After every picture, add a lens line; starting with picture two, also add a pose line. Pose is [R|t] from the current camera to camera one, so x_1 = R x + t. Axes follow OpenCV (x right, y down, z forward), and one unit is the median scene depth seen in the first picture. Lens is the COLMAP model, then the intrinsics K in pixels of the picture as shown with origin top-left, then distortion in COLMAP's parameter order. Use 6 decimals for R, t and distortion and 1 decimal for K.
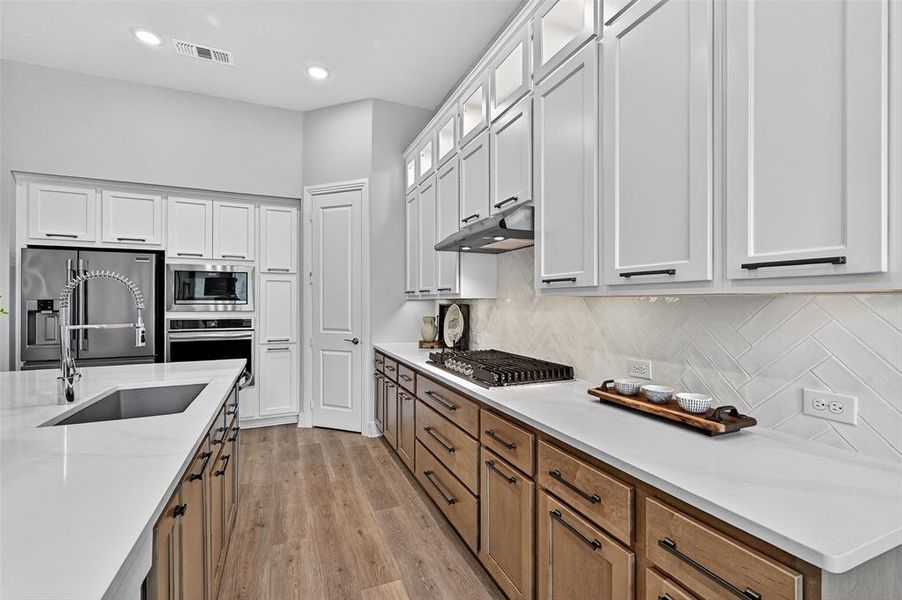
lens RADIAL K [[393.4, 0, 455.0], [0, 393.4, 300.3], [0, 0, 1]] dist [-0.003468, -0.001356]
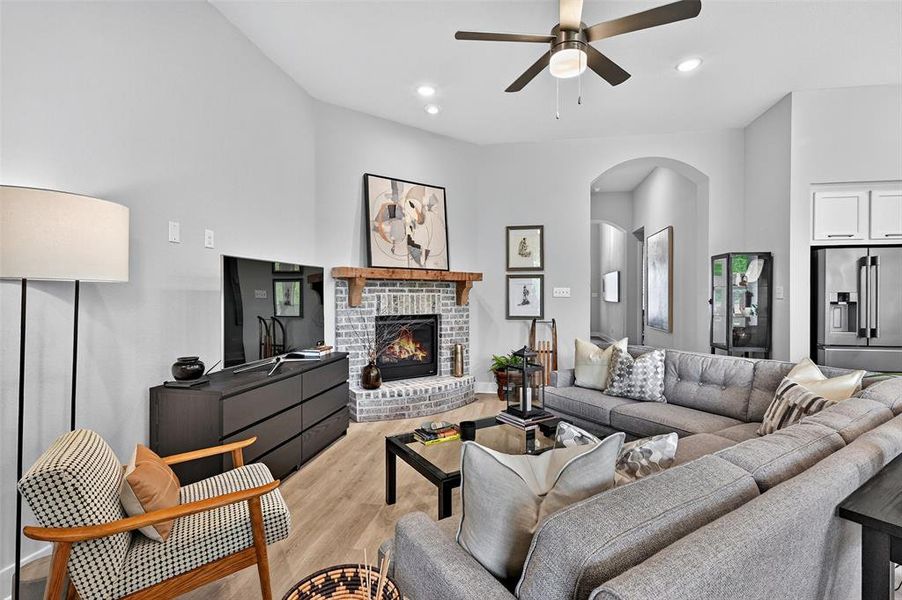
lens RADIAL K [[393.4, 0, 446.7], [0, 393.4, 298.0], [0, 0, 1]] dist [-0.003468, -0.001356]
pose [[0.826476, 0.004602, -0.562953, -1.179257], [0.001755, 0.999941, 0.010751, 0.000579], [0.562969, -0.009874, 0.826419, -0.521366]]
